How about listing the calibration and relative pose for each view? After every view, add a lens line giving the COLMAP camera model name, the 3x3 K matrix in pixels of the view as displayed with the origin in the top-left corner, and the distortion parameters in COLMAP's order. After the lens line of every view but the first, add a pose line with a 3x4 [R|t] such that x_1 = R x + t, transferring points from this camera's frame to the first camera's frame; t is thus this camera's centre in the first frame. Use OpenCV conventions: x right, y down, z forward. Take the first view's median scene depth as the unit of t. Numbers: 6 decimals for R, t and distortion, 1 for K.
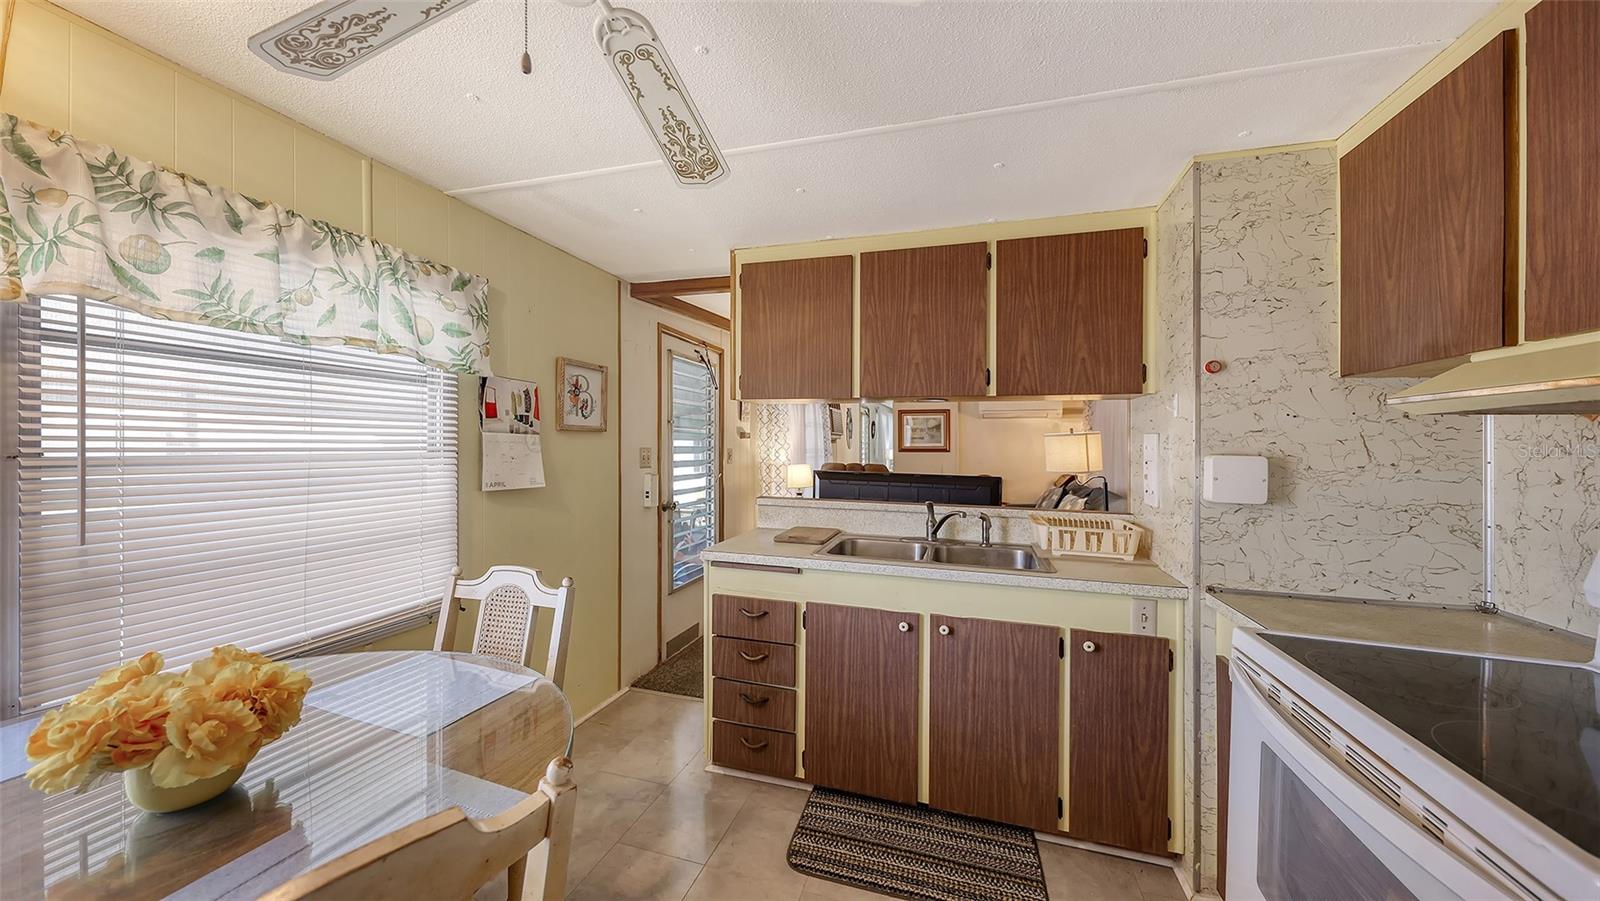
lens RADIAL K [[555.9, 0, 802.3], [0, 555.9, 459.1], [0, 0, 1]] dist [0.003186, -0.000929]
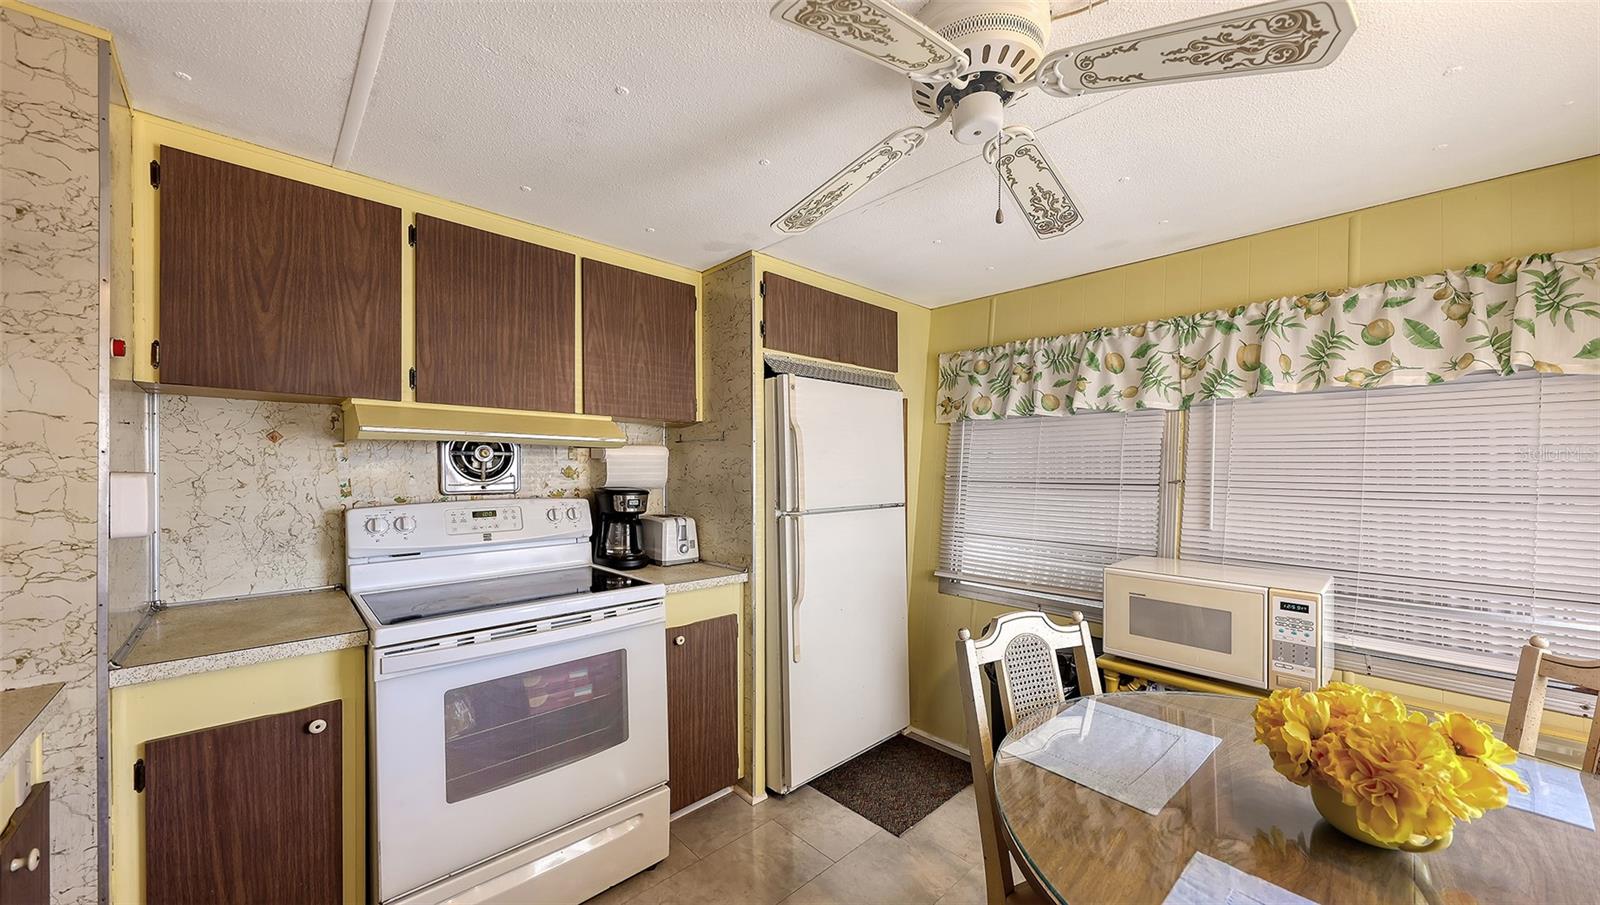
lens RADIAL K [[564.0, 0, 796.4], [0, 564.0, 447.6], [0, 0, 1]] dist [0.001976, -0.001098]
pose [[-0.870936, 0.001042, 0.491396, -0.464322], [-0.000613, 0.999995, -0.003207, -0.048524], [-0.491396, -0.003094, -0.870931, 1.523906]]
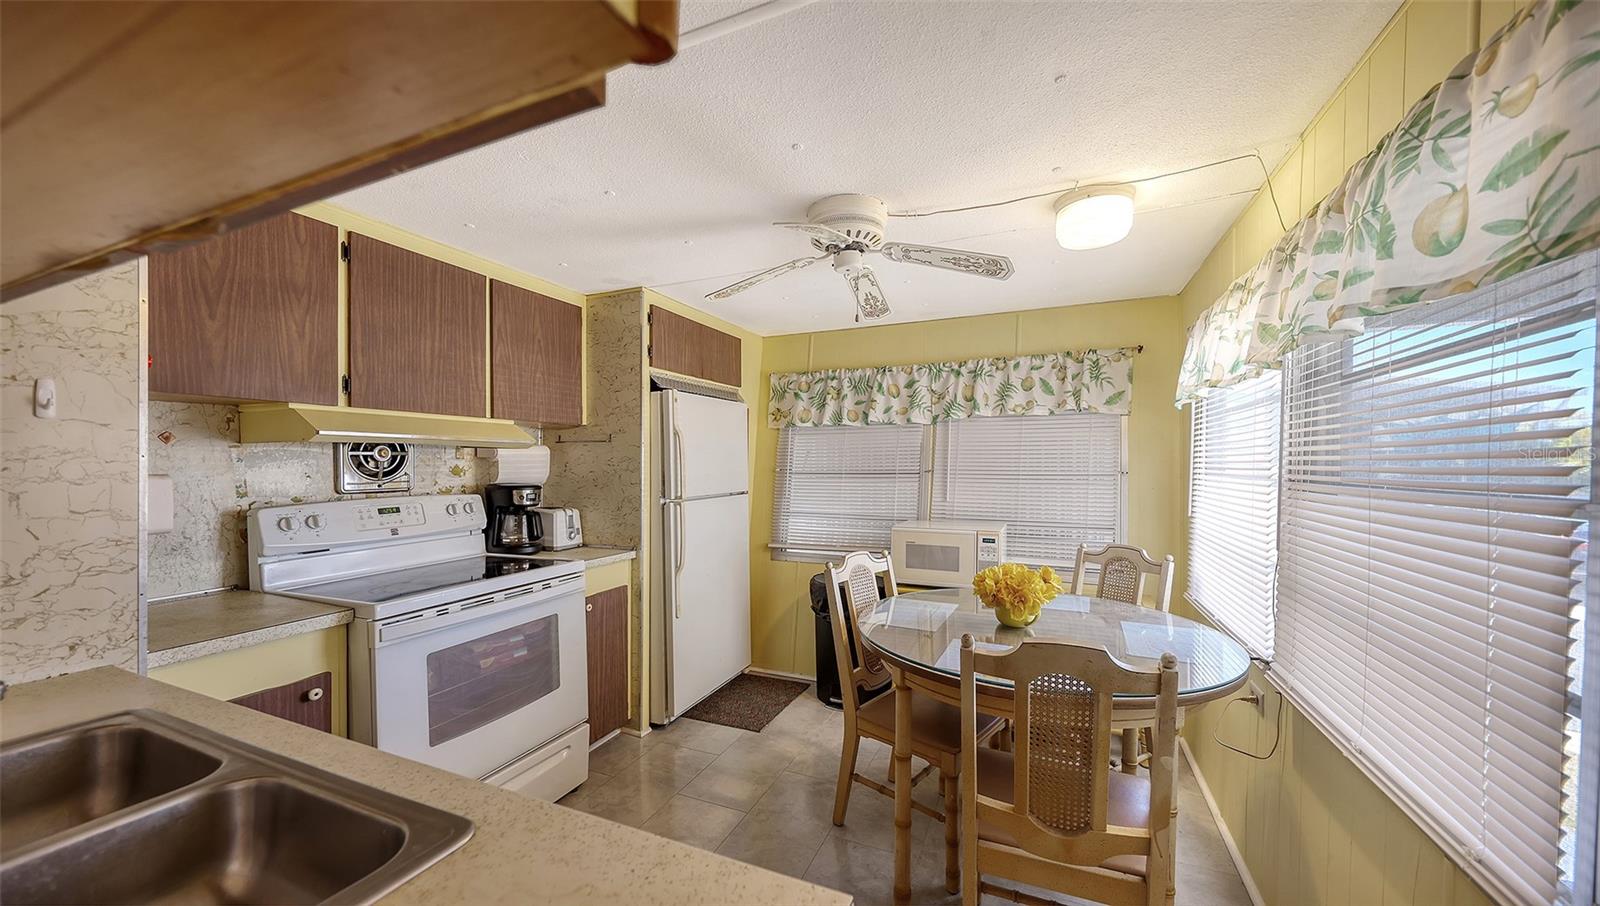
lens RADIAL K [[564.0, 0, 803.3], [0, 564.0, 451.0], [0, 0, 1]] dist [0.001976, -0.001098]
pose [[-0.994172, -0.006762, 0.107597, -0.328939], [-0.005607, 0.999923, 0.011033, -0.070228], [-0.107664, 0.010365, -0.994133, 2.133708]]
